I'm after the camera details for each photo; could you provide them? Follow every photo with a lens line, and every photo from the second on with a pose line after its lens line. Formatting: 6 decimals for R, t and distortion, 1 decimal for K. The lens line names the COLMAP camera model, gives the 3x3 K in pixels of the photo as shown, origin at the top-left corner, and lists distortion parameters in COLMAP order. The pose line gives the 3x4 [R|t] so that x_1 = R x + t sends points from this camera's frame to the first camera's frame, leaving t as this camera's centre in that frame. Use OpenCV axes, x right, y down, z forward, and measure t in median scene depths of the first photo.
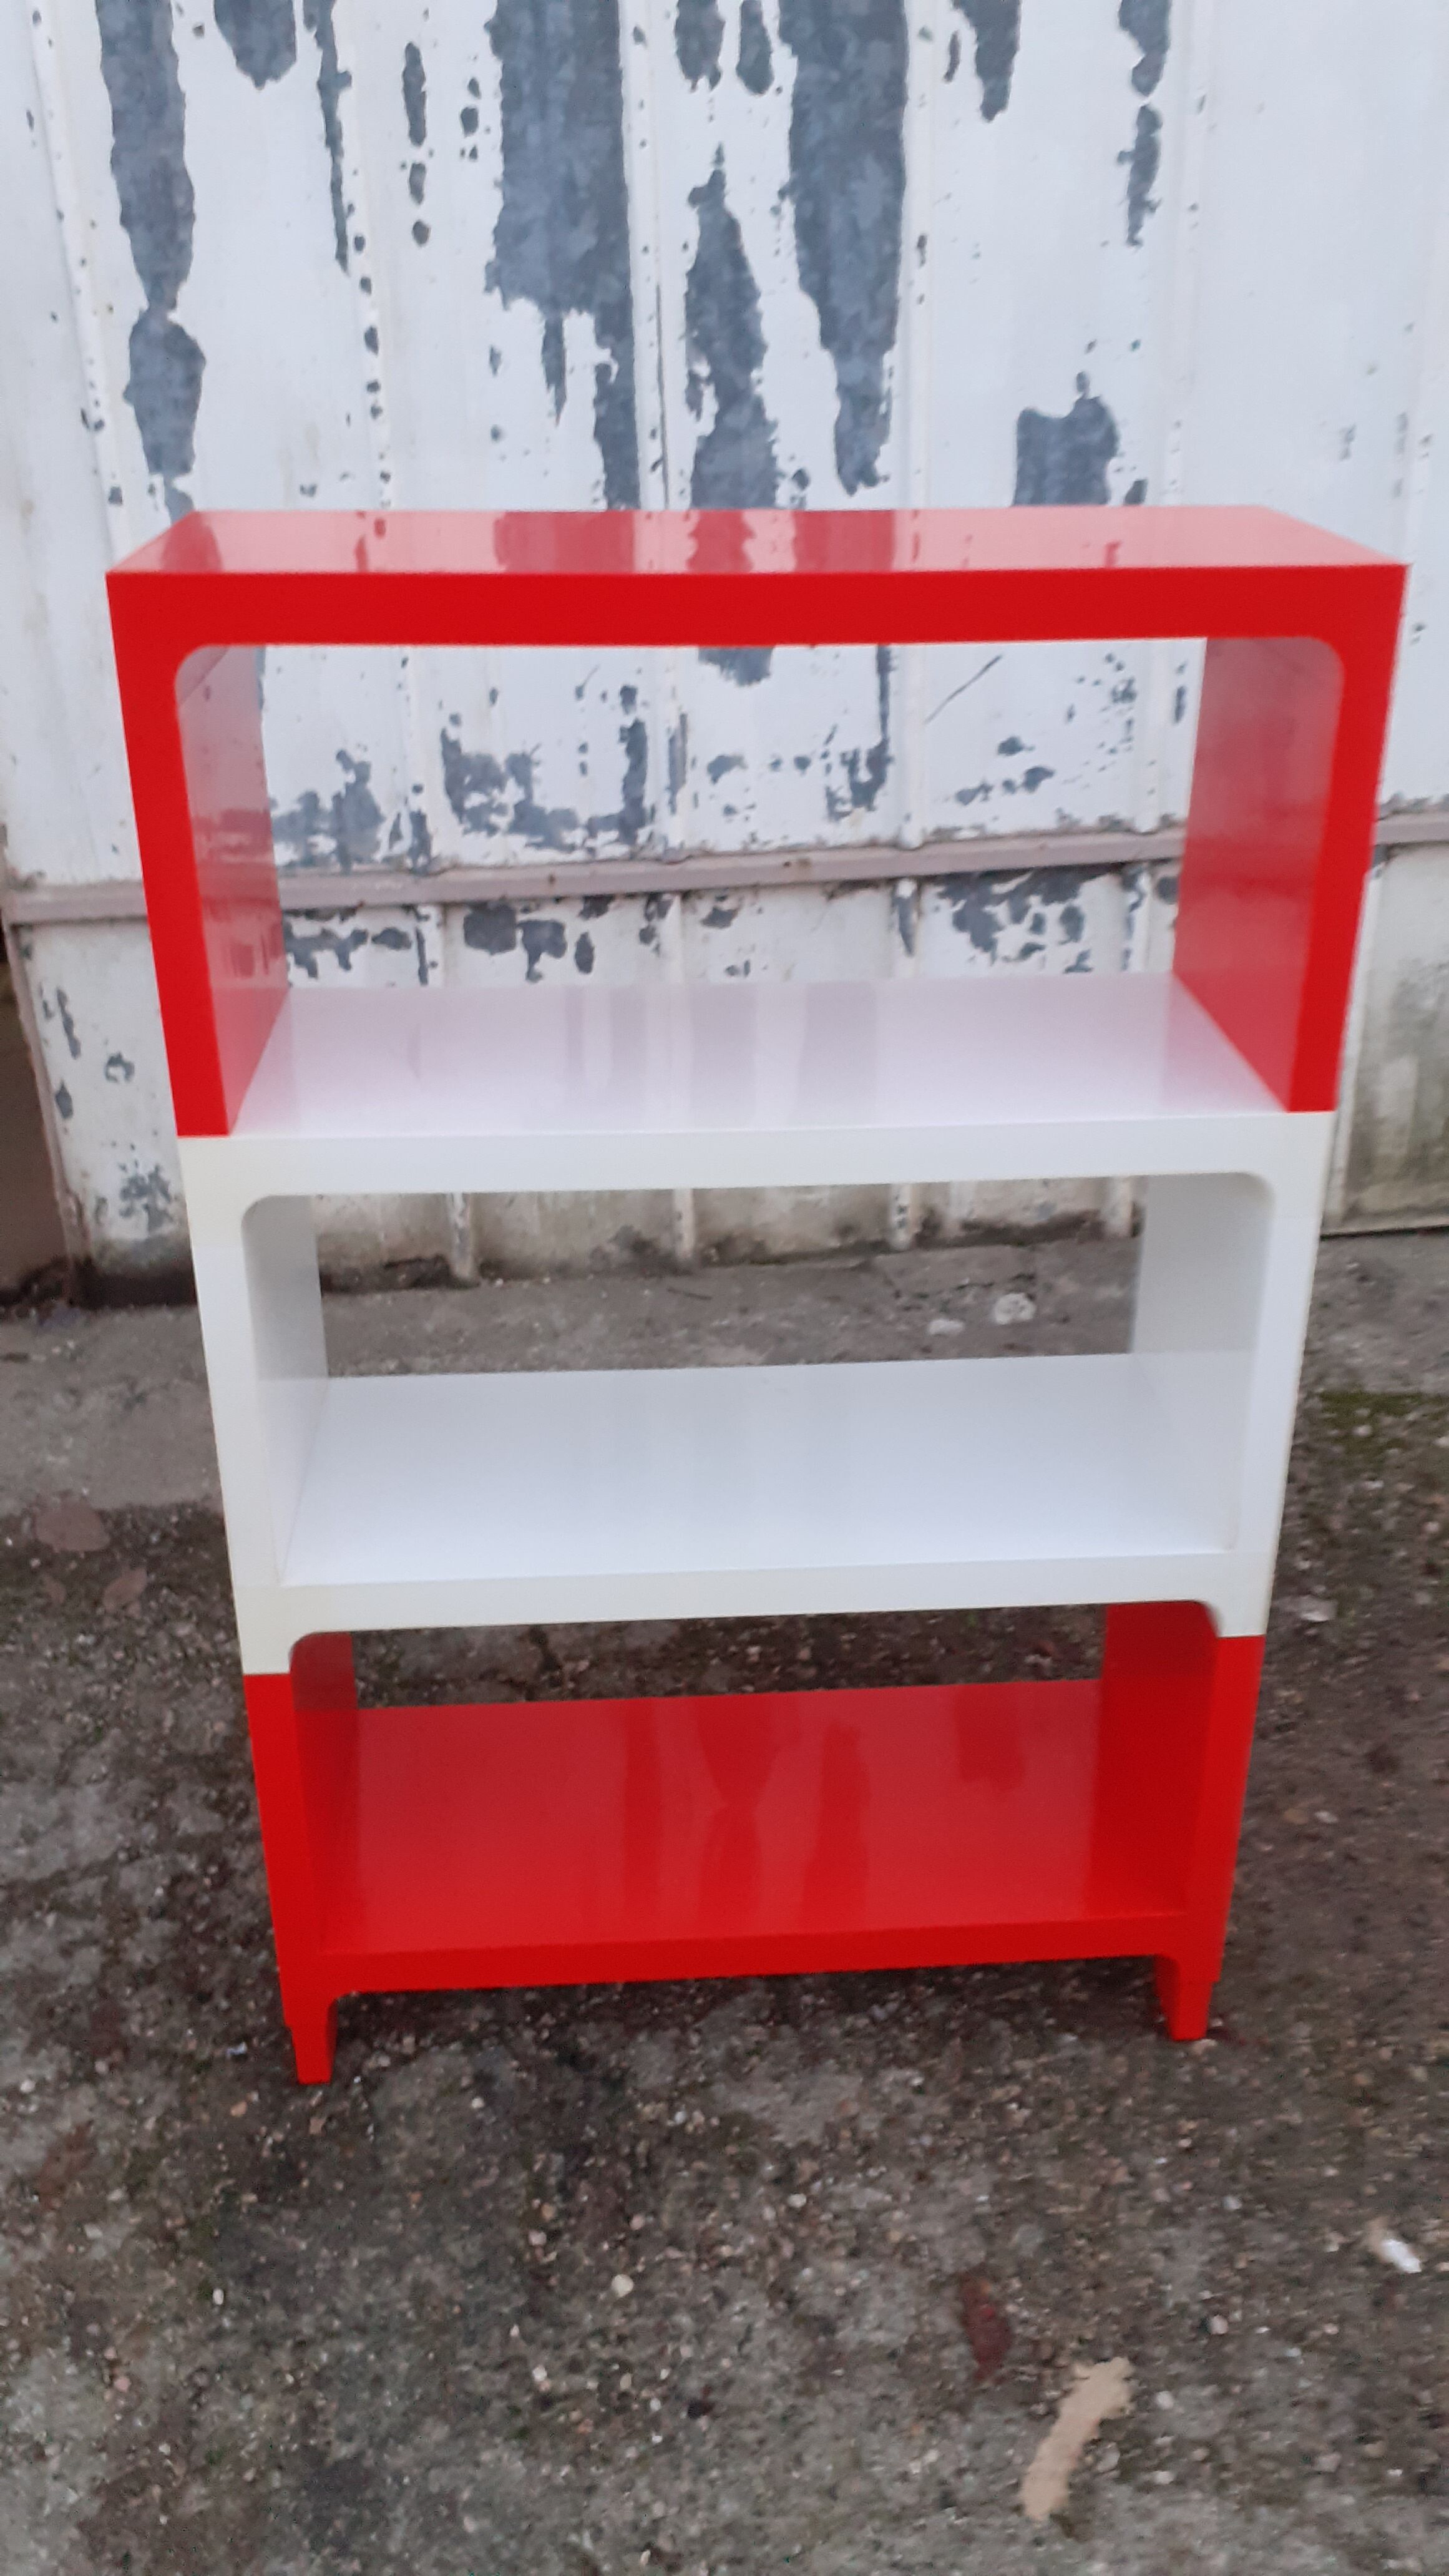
lens RADIAL K [[2030.3, 0, 733.8], [0, 2030.3, 1297.7], [0, 0, 1]] dist [0.094622, -0.225423]
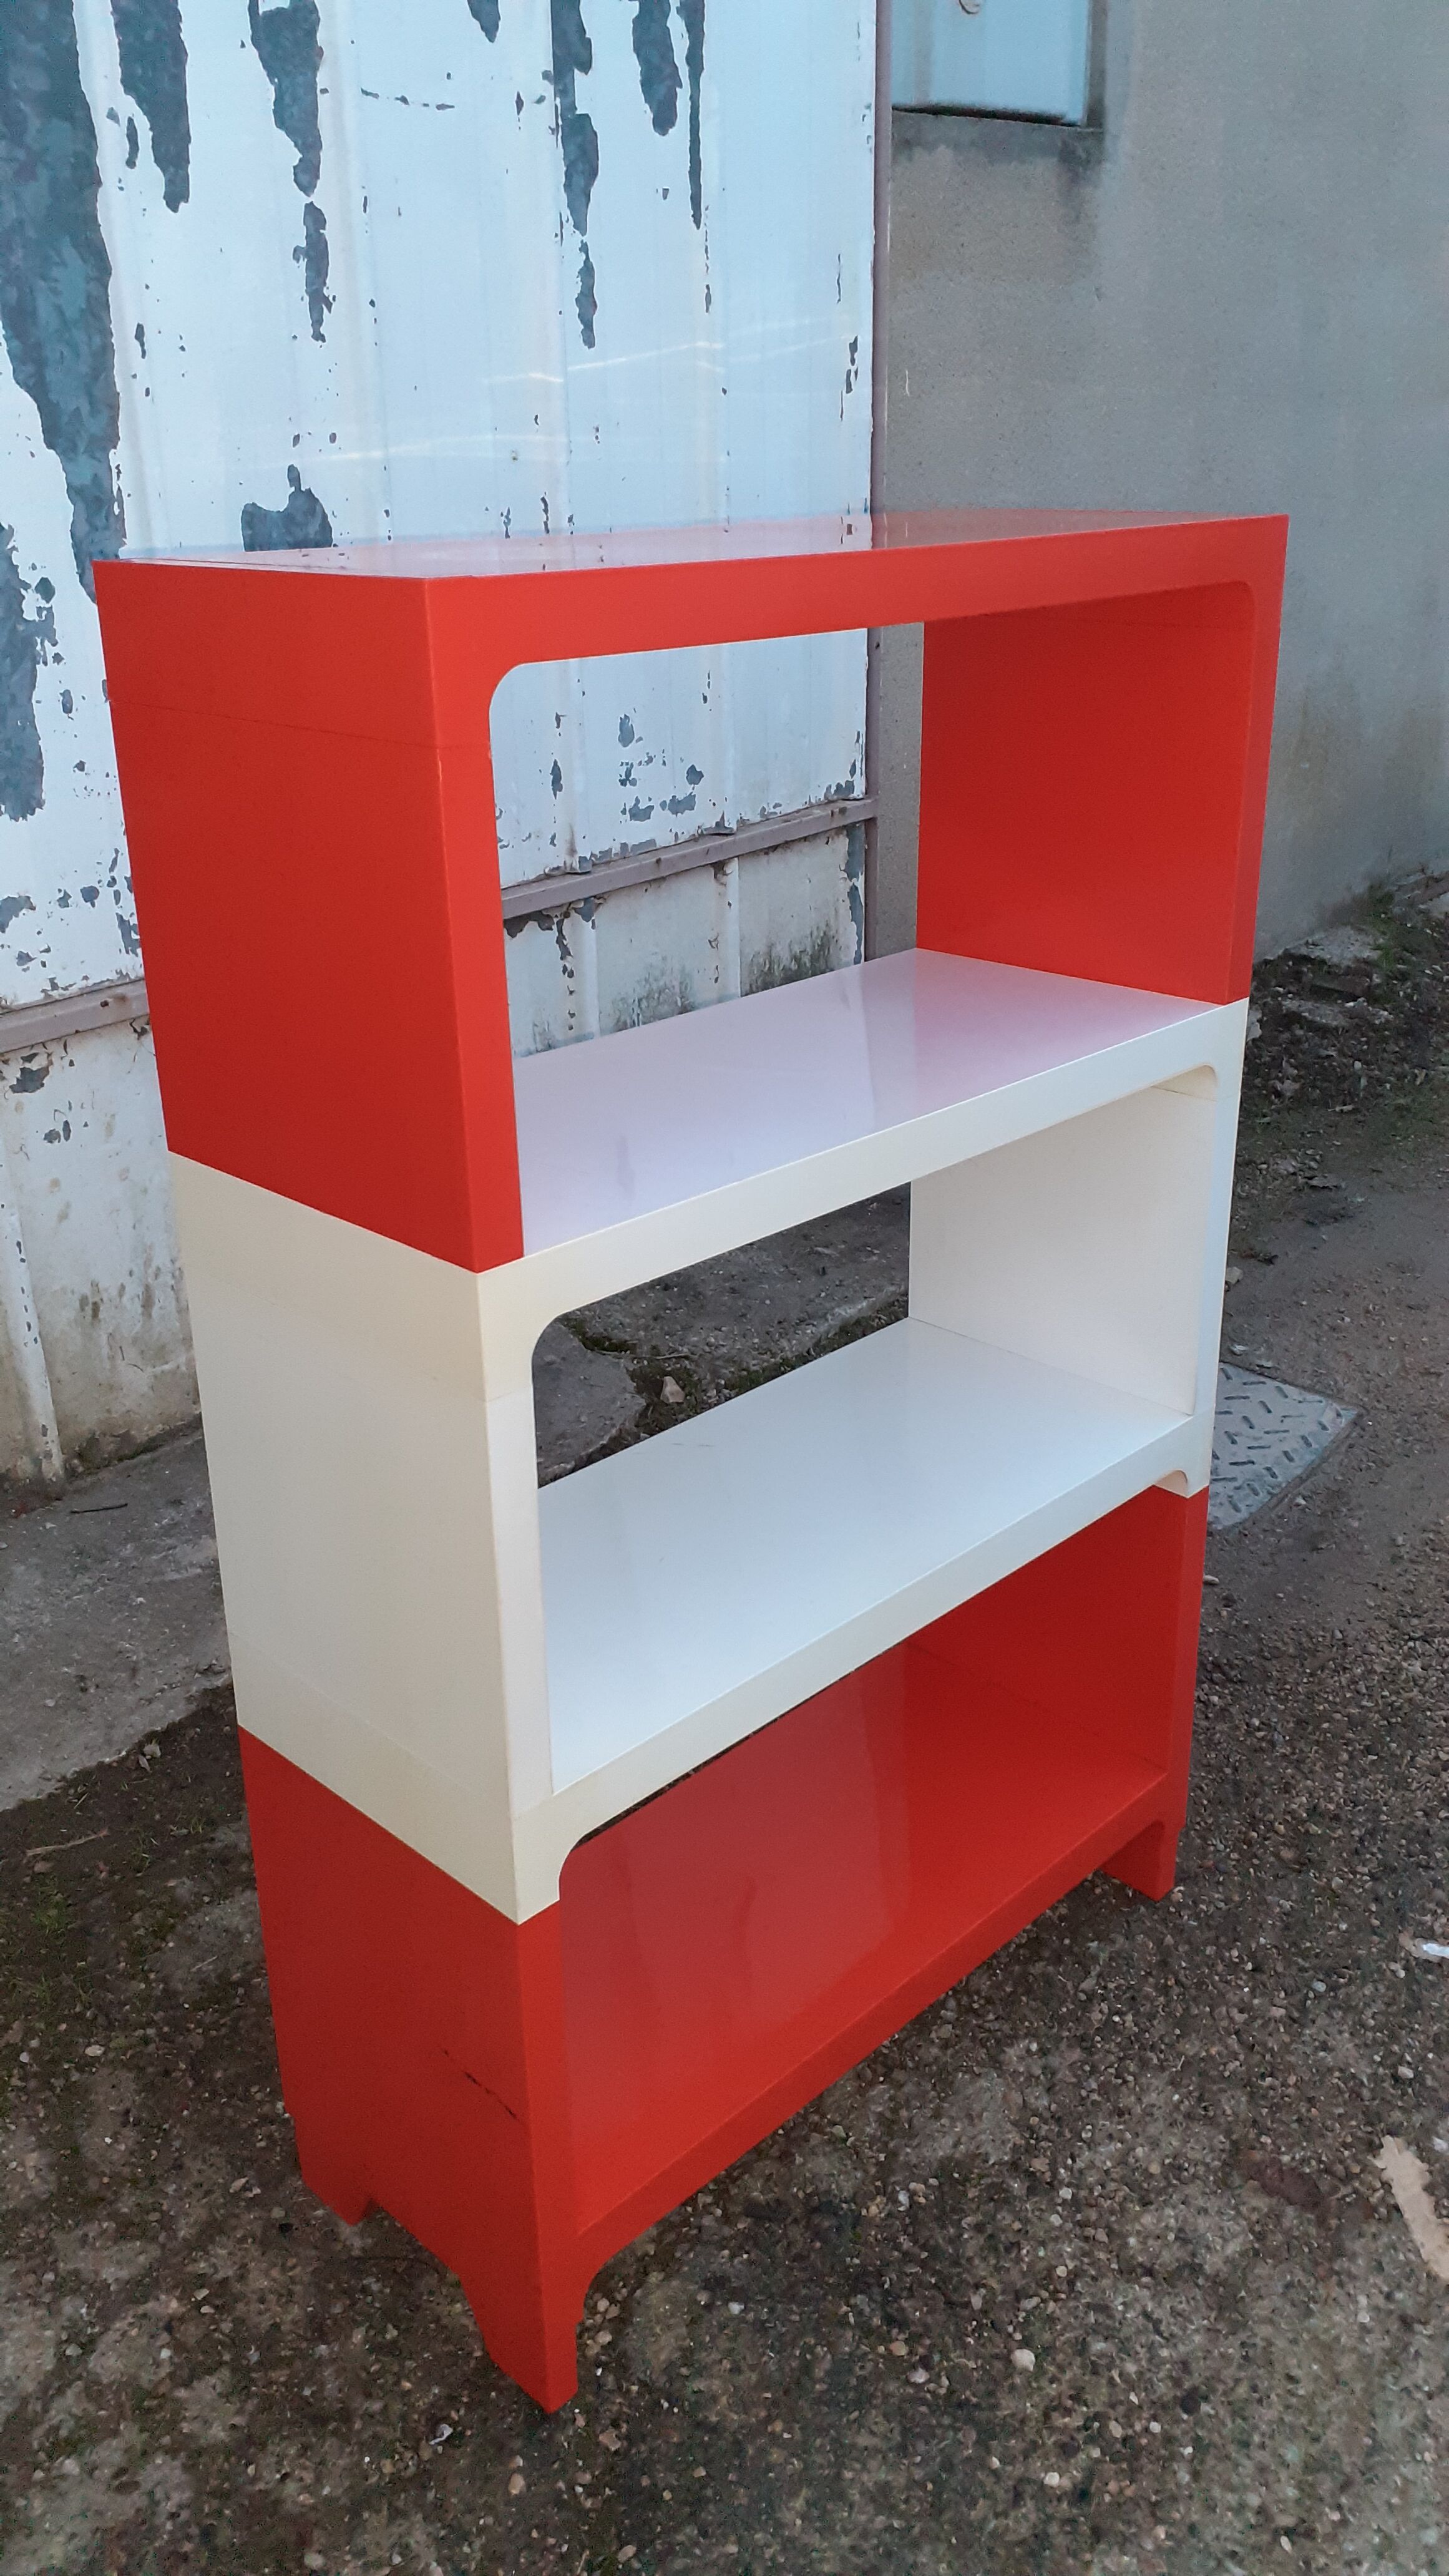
lens RADIAL K [[2030.8, 0, 724.5], [0, 2030.8, 1288.0], [0, 0, 1]] dist [0.014719, 0.001133]
pose [[0.744859, -0.261430, 0.613872, -0.381860], [0.311628, 0.949838, 0.026385, -0.034319], [-0.589977, 0.171647, 0.788965, 0.160922]]
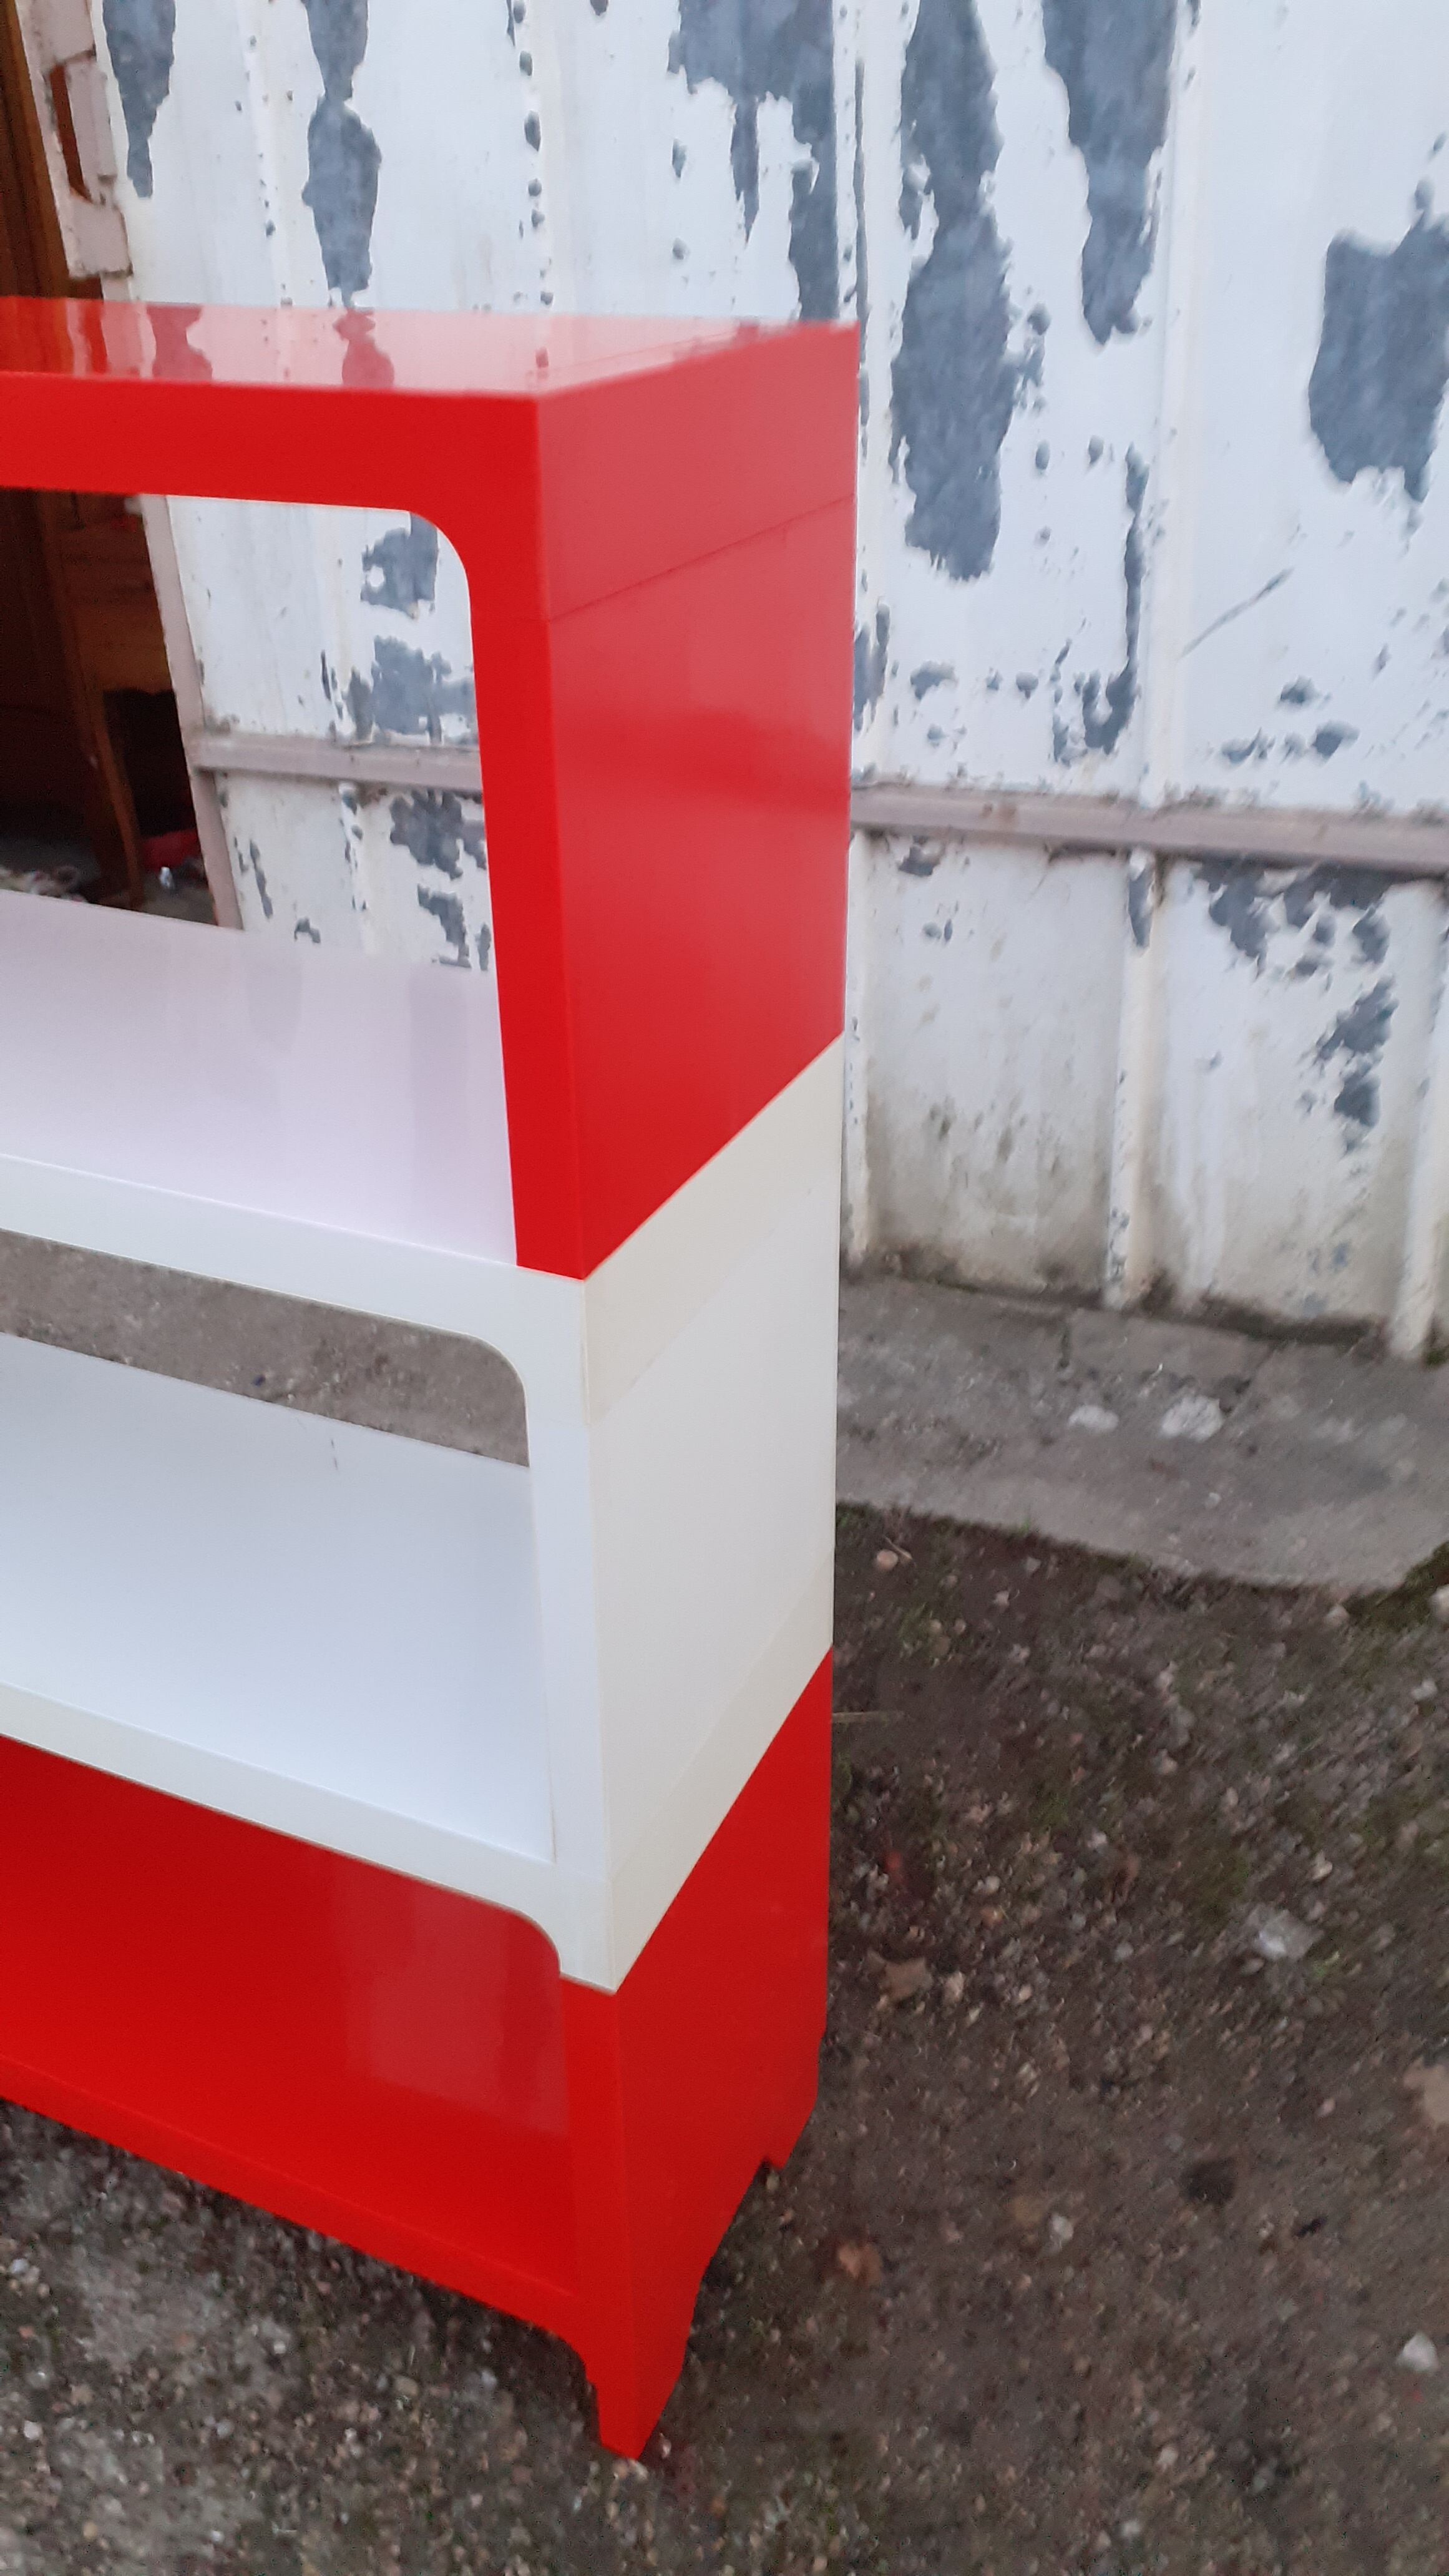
lens RADIAL K [[2034.6, 0, 730.2], [0, 2034.6, 1301.2], [0, 0, 1]] dist [-0.005094, -0.010518]
pose [[0.886890, 0.226971, -0.402380, 0.324797], [-0.210053, 0.973869, 0.086353, -0.078348], [0.411465, 0.007935, 0.911391, 0.250766]]
